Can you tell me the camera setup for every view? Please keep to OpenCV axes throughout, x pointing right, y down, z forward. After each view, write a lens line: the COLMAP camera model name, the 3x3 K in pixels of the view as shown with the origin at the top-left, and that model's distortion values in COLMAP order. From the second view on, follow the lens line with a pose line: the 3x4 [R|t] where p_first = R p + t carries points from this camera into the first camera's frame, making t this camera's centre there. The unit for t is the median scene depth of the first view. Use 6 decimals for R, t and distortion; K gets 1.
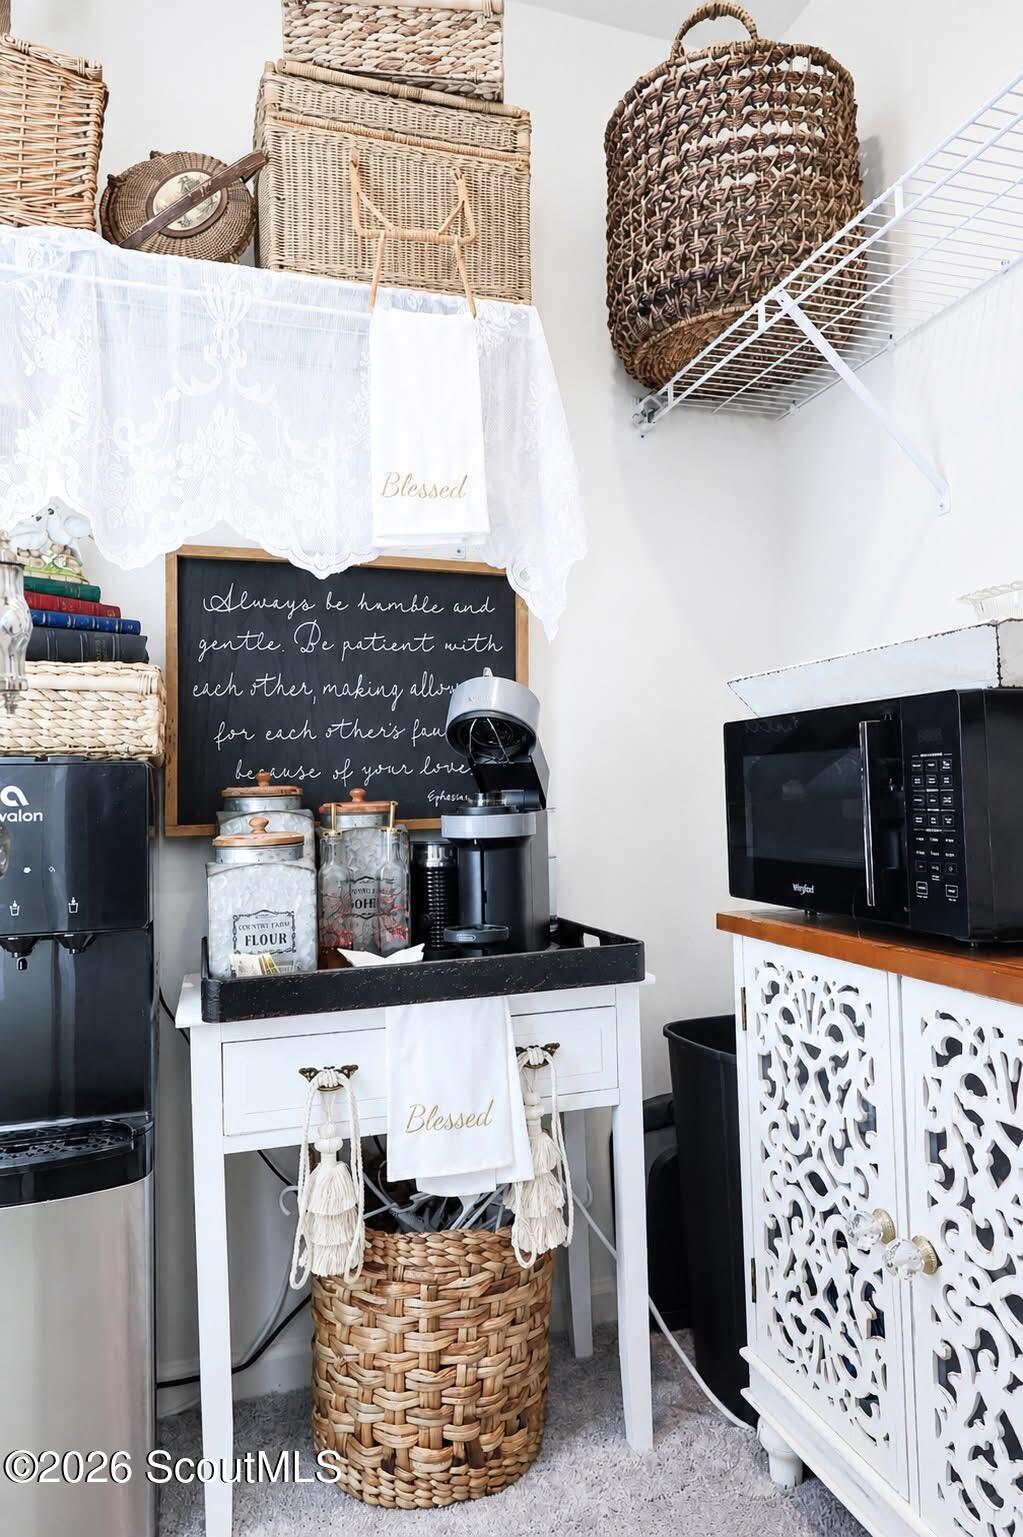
lens RADIAL K [[956.0, 0, 505.4], [0, 956.0, 760.4], [0, 0, 1]] dist [0.006748, 0.004120]
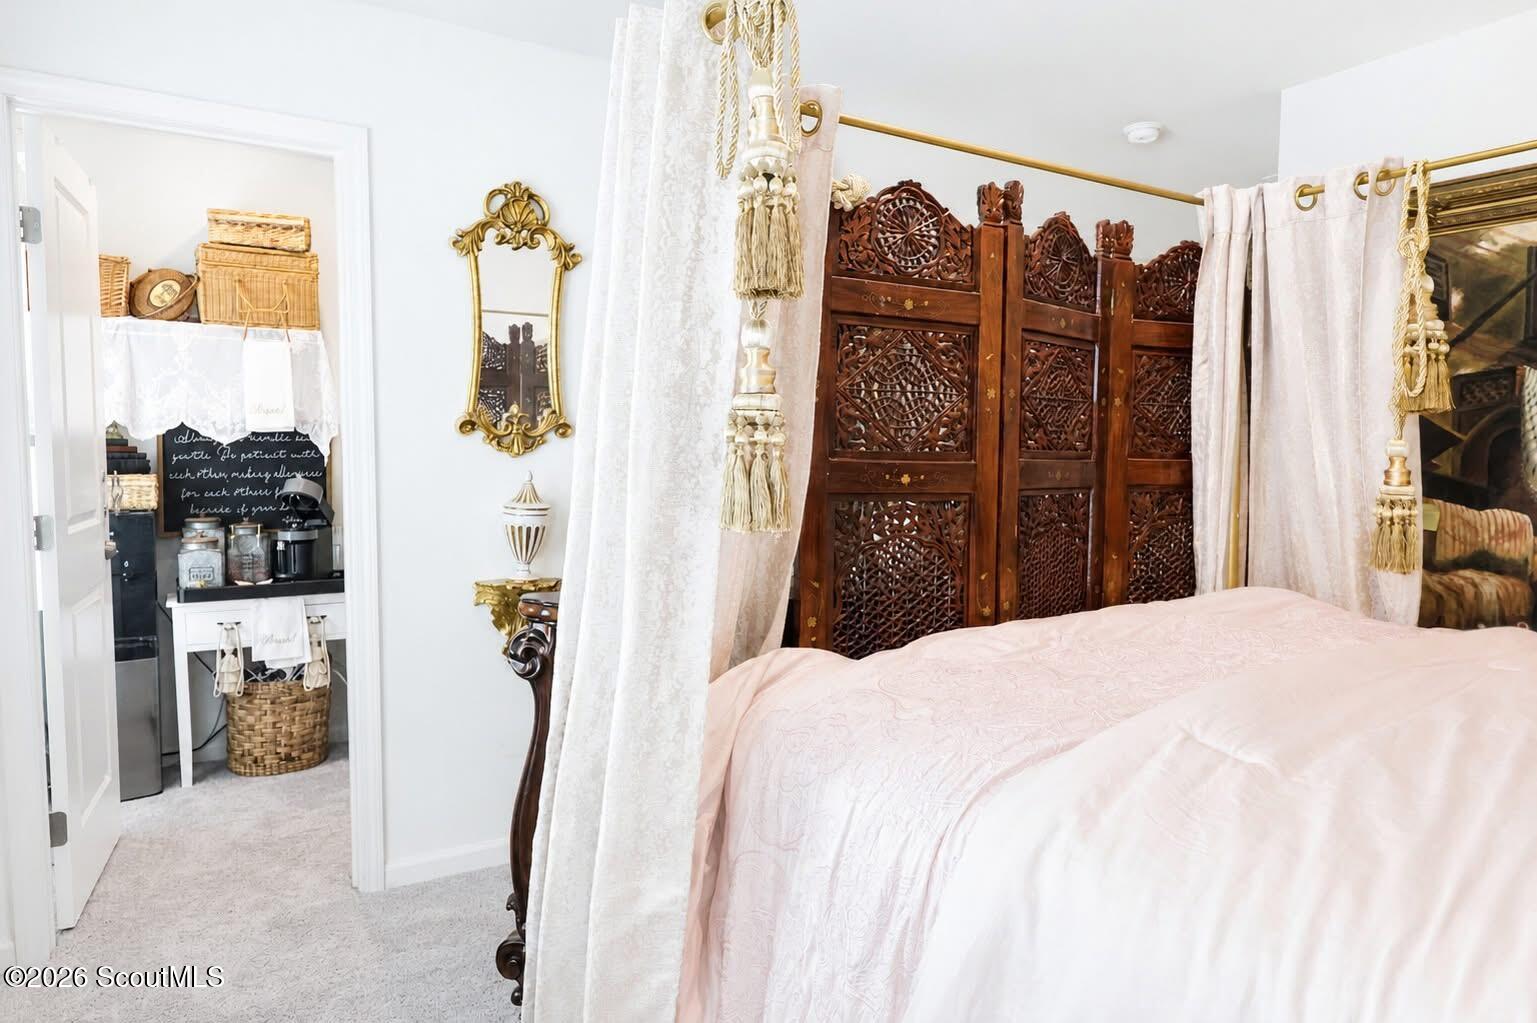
lens RADIAL K [[956.0, 0, 775.9], [0, 956.0, 517.1], [0, 0, 1]] dist [0.006748, 0.004120]
pose [[0.966809, 0.015897, 0.255004, 0.618068], [-0.041097, 0.994743, 0.093799, -0.300524], [-0.252172, -0.101166, 0.962380, -1.990406]]
